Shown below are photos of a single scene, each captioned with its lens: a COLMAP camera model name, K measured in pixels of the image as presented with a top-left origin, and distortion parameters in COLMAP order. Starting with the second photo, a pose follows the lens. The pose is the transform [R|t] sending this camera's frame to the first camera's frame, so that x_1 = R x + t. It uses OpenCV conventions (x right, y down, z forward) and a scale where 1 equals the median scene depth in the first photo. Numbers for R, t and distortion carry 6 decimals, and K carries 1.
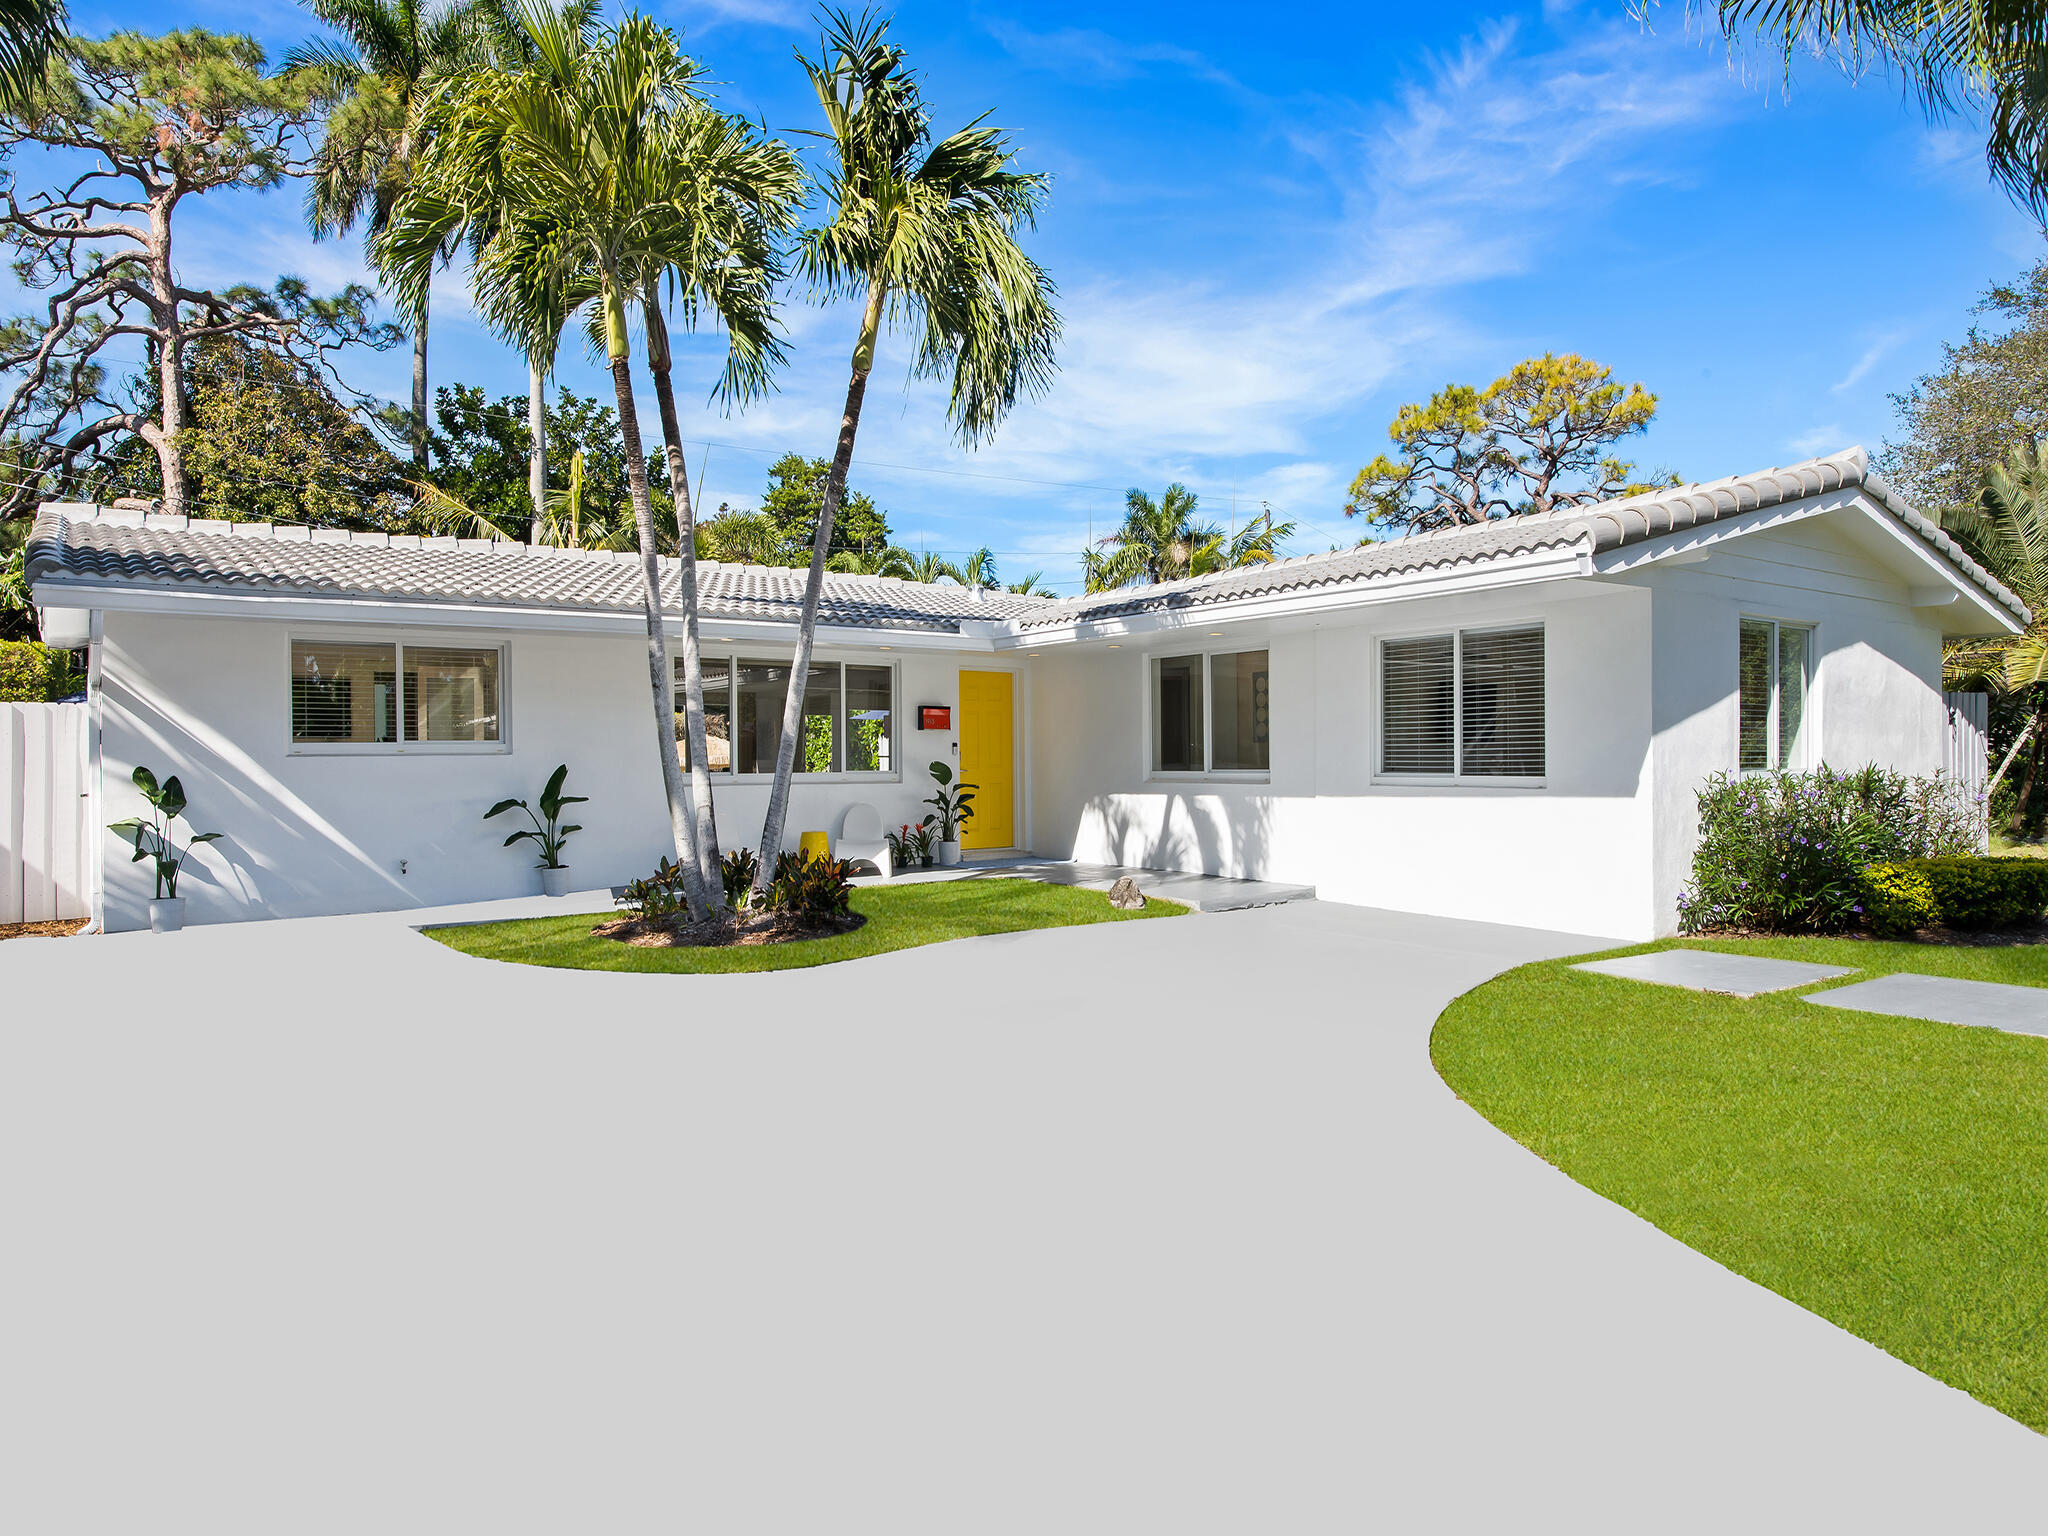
lens RADIAL K [[1355.8, 0, 1025.0], [0, 1355.8, 763.8], [0, 0, 1]] dist [0.022767, 0.000539]
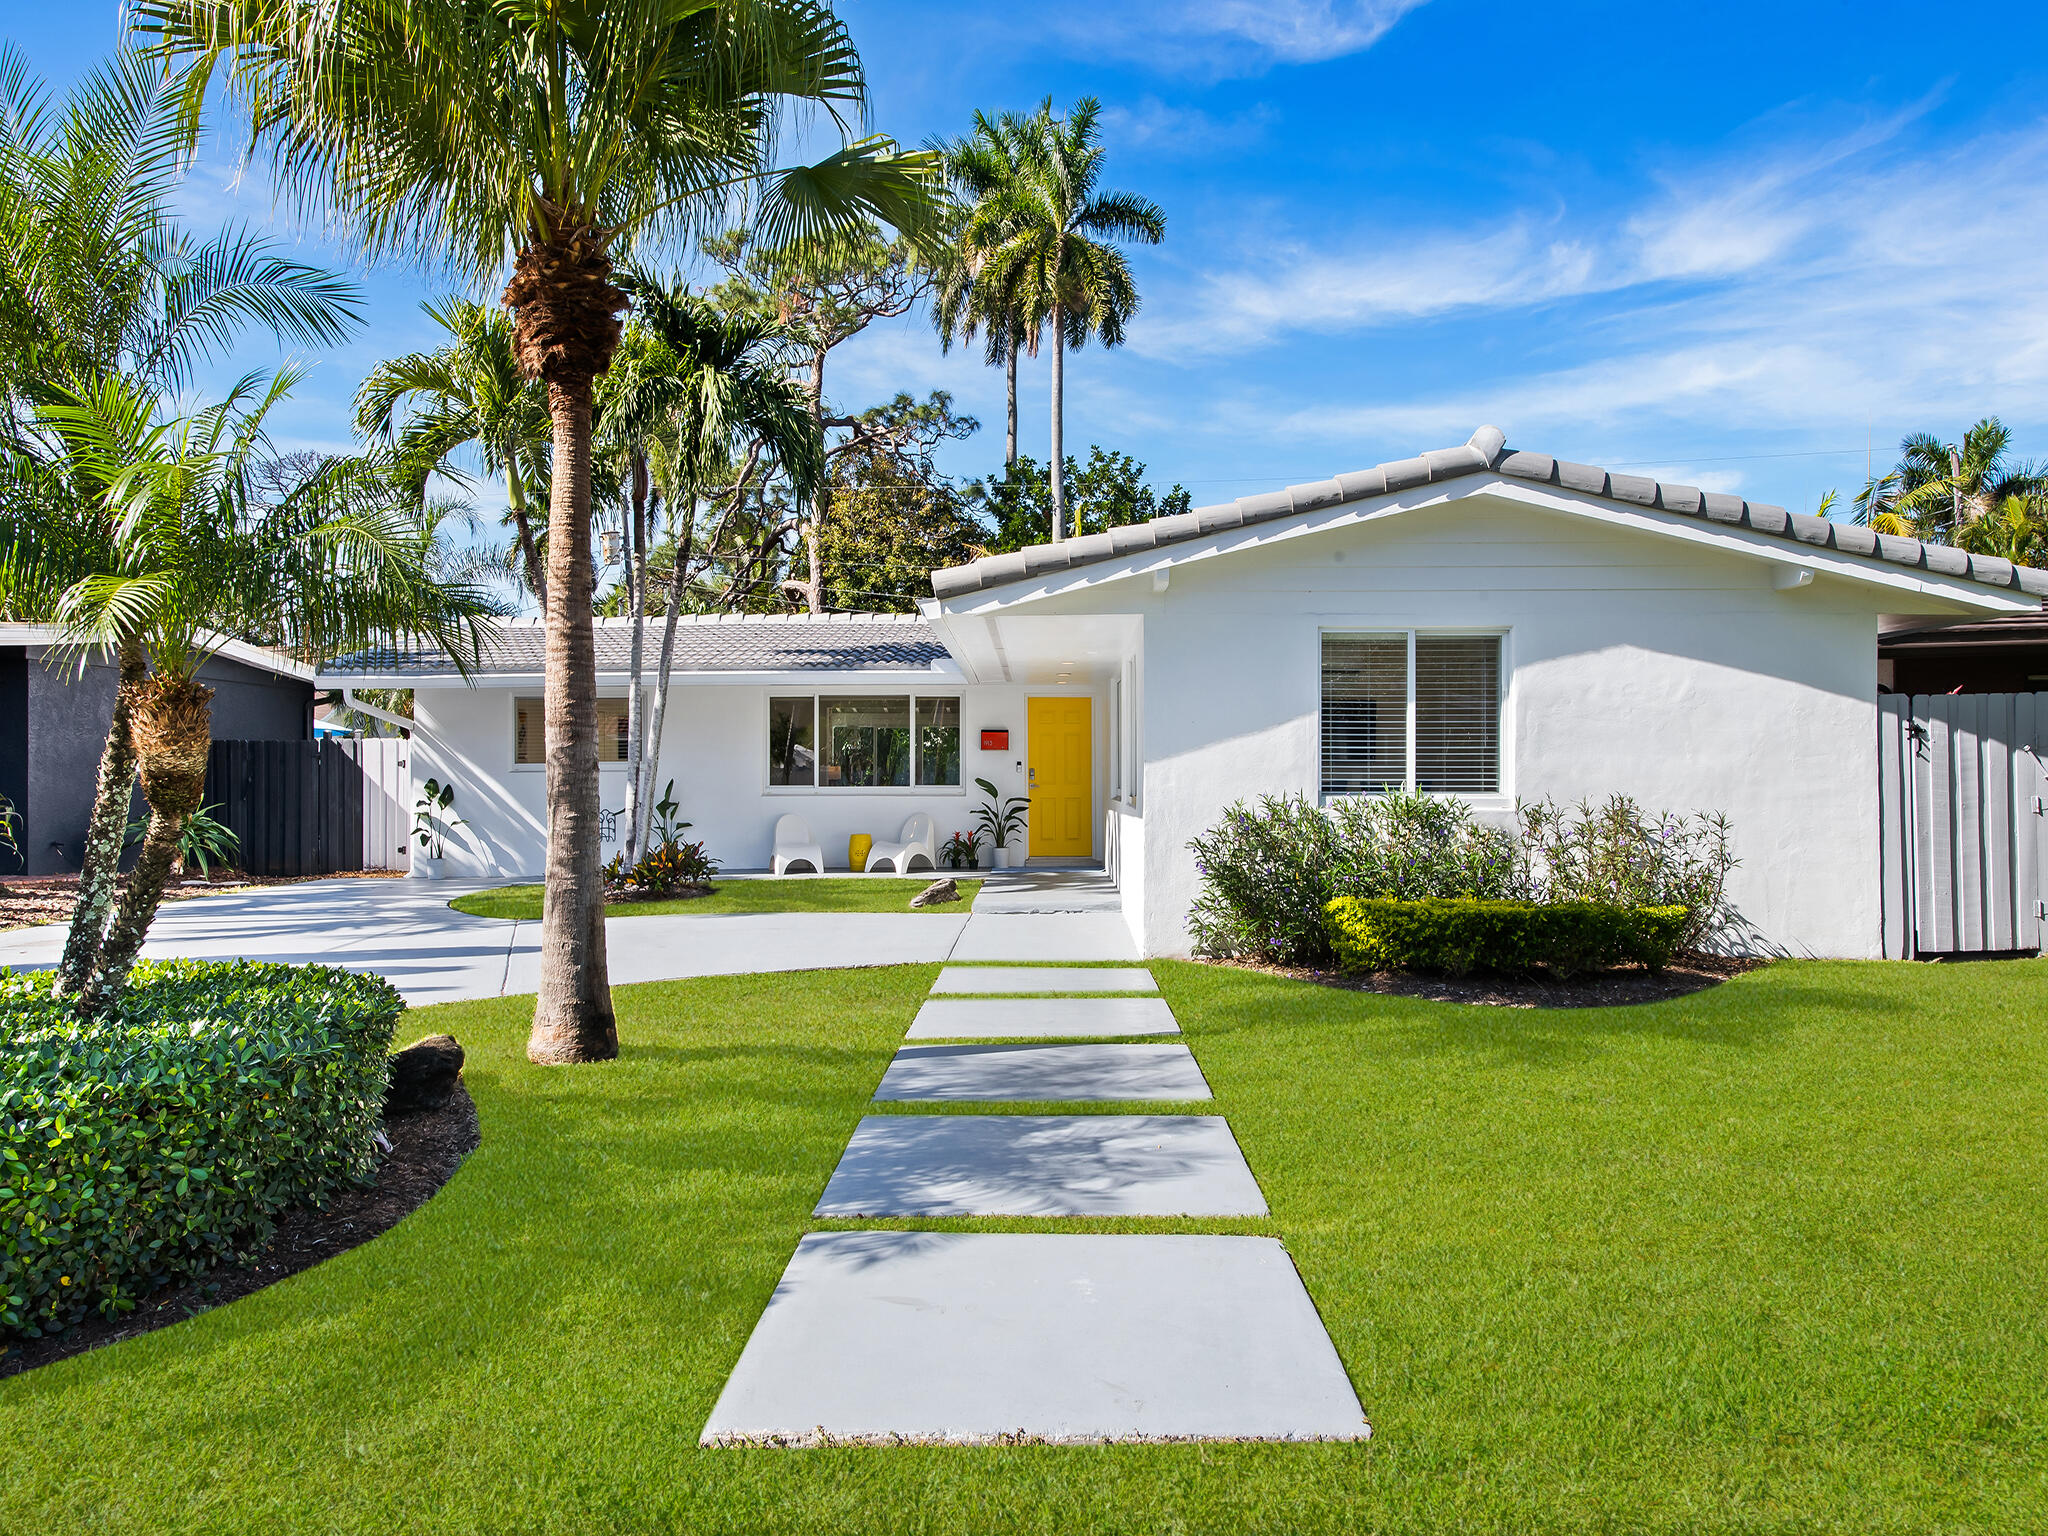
lens RADIAL K [[1412.3, 0, 1023.5], [0, 1412.3, 763.6], [0, 0, 1]] dist [0.047561, 0.000959]
pose [[0.782599, 0.000951, -0.622526, 0.712341], [-0.006621, 0.999955, -0.006797, -0.005969], [0.622491, 0.009441, 0.782570, 0.080509]]
